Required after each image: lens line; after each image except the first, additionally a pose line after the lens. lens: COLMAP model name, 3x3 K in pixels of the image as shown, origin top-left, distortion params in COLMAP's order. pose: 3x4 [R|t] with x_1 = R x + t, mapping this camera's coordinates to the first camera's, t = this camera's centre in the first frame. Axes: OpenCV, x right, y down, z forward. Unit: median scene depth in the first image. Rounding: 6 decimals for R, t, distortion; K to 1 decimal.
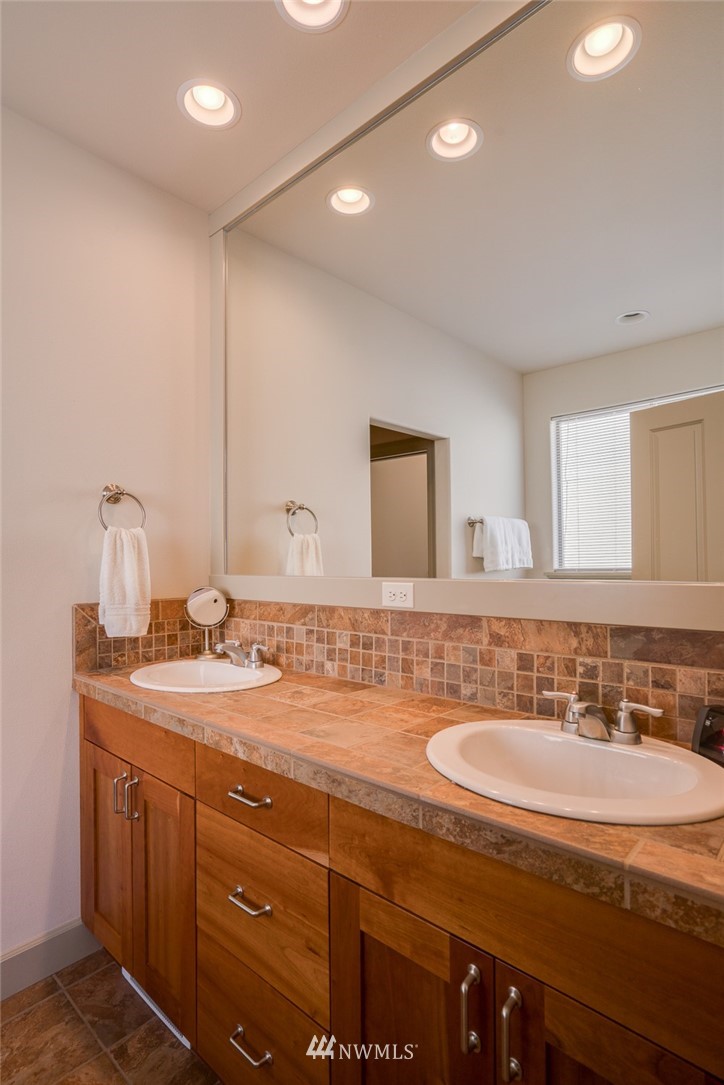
lens RADIAL K [[545.3, 0, 357.1], [0, 545.3, 559.1], [0, 0, 1]] dist [-0.031692, 0.000819]
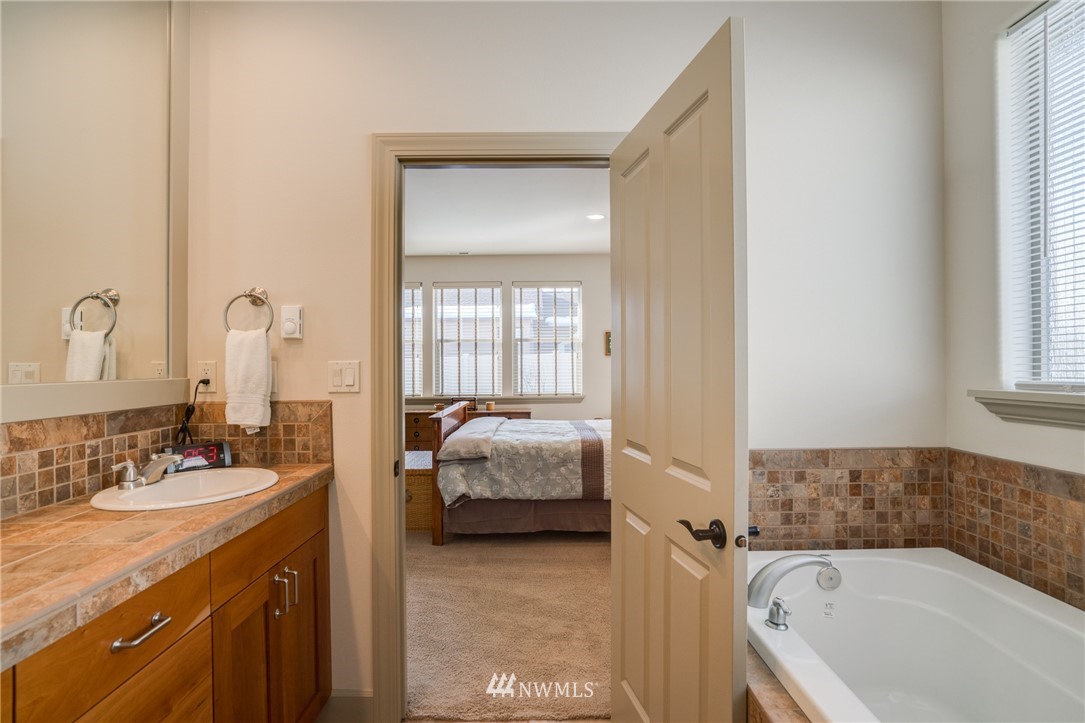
lens RADIAL K [[545.3, 0, 528.2], [0, 545.3, 362.5], [0, 0, 1]] dist [-0.031692, 0.000819]
pose [[-0.668551, 0.019091, 0.743421, -1.212776], [0.011809, 0.999817, -0.015056, 0.027477], [-0.743573, -0.001287, -0.668654, 1.075583]]
